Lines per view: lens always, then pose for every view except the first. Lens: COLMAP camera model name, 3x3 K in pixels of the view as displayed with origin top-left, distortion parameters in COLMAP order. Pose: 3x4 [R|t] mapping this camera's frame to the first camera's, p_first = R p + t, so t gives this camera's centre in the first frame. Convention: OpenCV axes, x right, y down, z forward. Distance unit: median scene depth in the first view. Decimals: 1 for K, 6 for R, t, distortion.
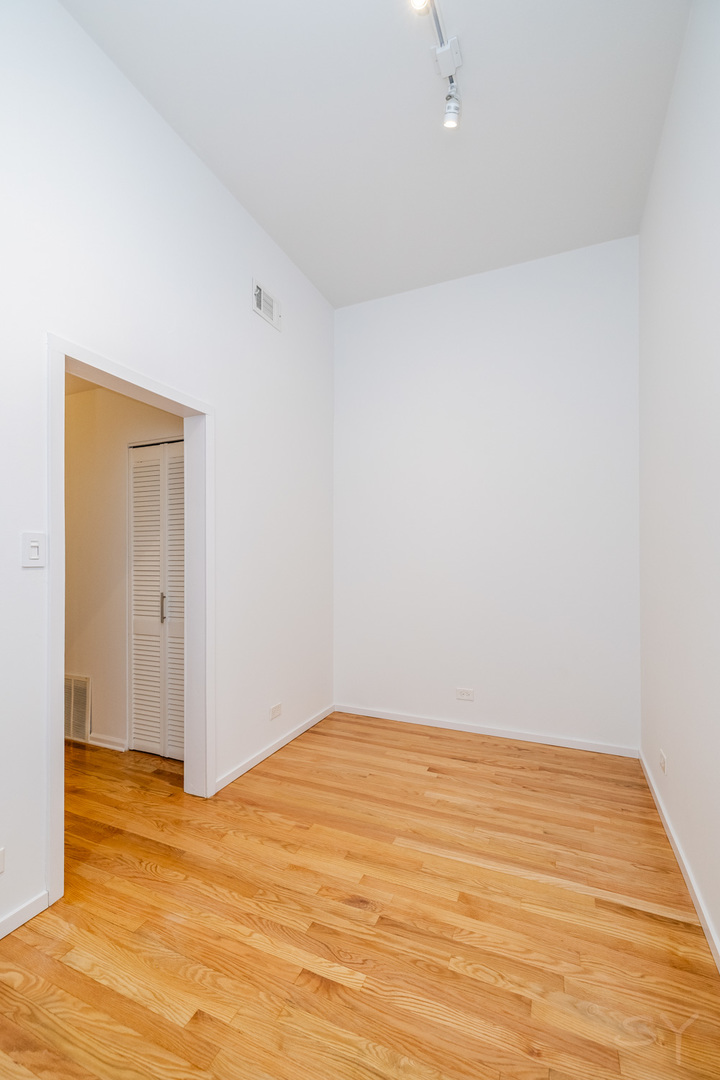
lens RADIAL K [[461.3, 0, 357.0], [0, 461.3, 545.3], [0, 0, 1]] dist [0.000667, -0.000500]
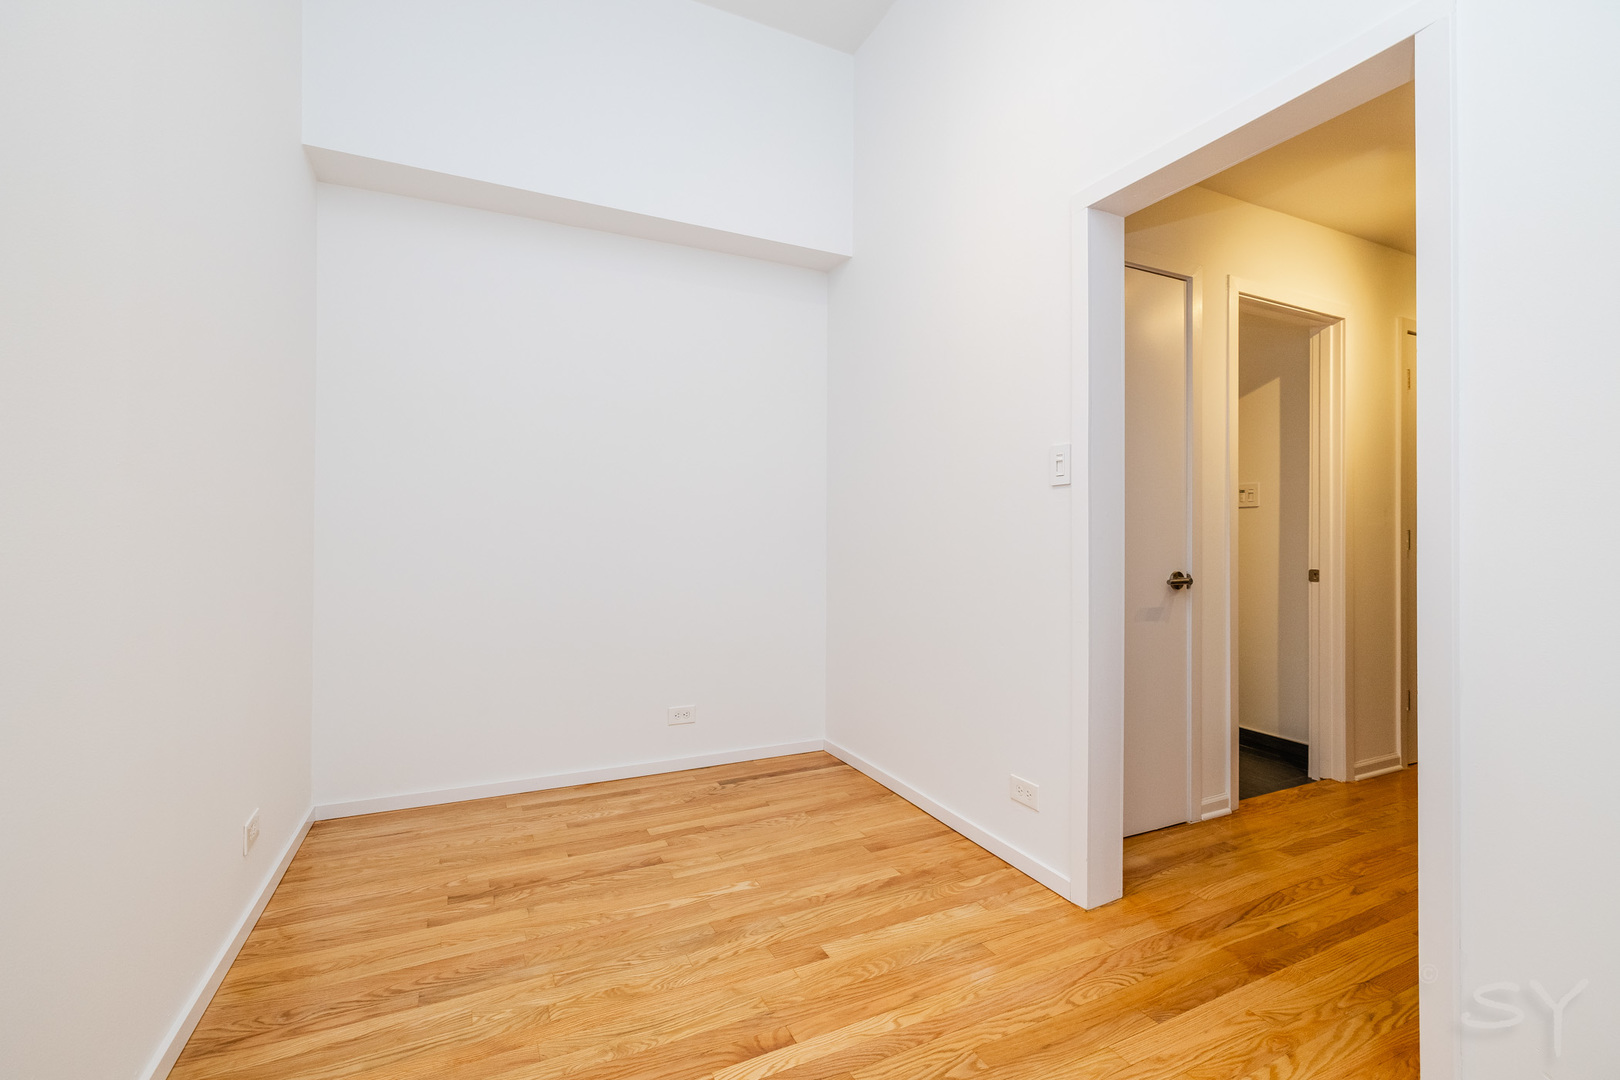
lens RADIAL K [[691.9, 0, 806.6], [0, 691.9, 556.2], [0, 0, 1]] dist [0.000667, -0.000500]
pose [[-0.650131, 0.018549, -0.759595, 0.610061], [0.018509, 0.999792, 0.008573, 0.169354], [0.759596, -0.008486, -0.650339, 1.593769]]
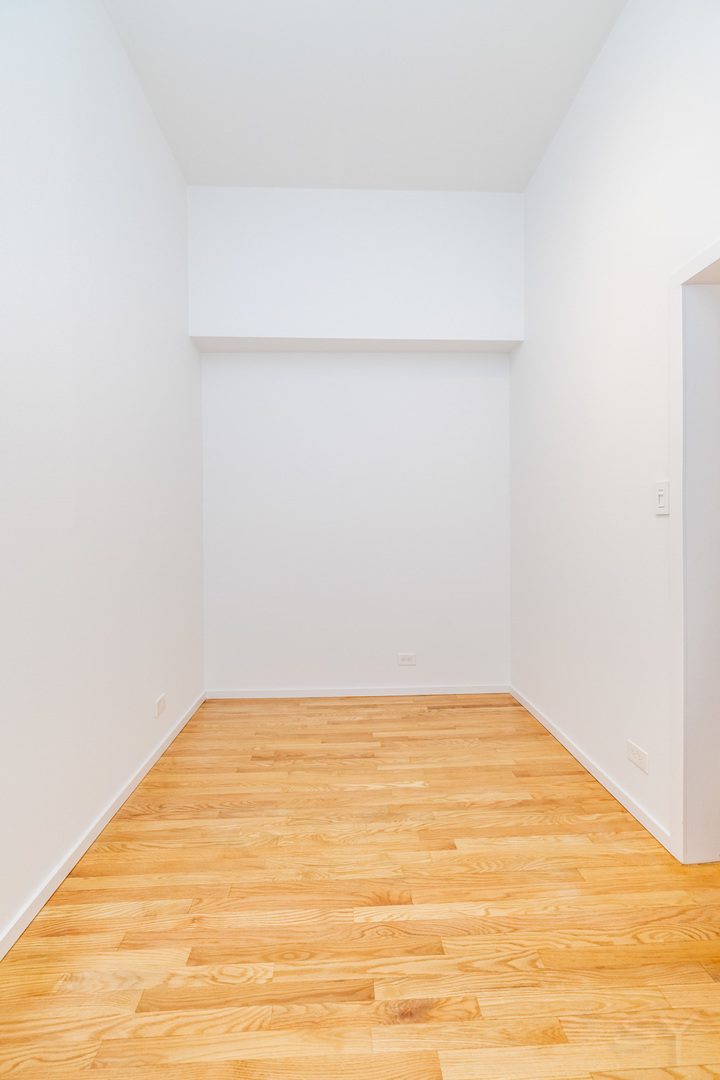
lens RADIAL K [[461.3, 0, 363.3], [0, 461.3, 543.9], [0, 0, 1]] dist [0.000667, -0.000500]
pose [[-0.894551, 0.025188, -0.446256, 0.396197], [0.021047, 0.999677, 0.014233, 0.091583], [0.446470, 0.003340, -0.894792, 1.760142]]
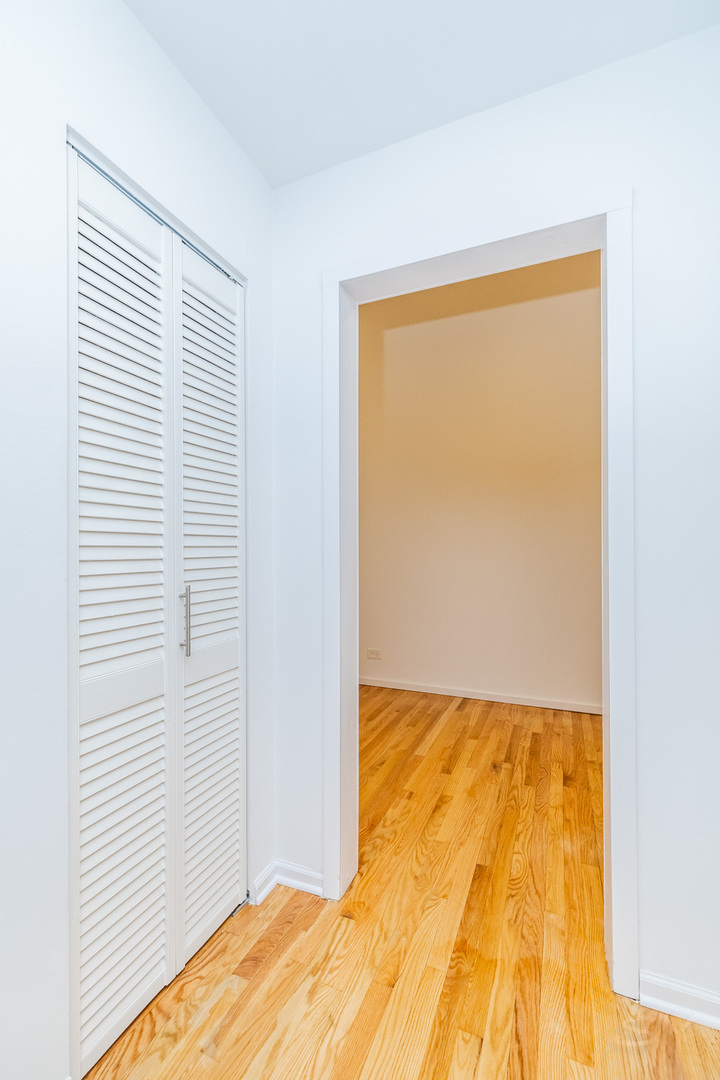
lens RADIAL K [[461.3, 0, 340.9], [0, 461.3, 546.5], [0, 0, 1]] dist [0.000667, -0.000500]
pose [[0.029258, 0.008713, 0.999534, -1.631157], [-0.026527, 0.999617, -0.007938, 0.119170], [-0.999220, -0.026282, 0.029478, 1.637837]]
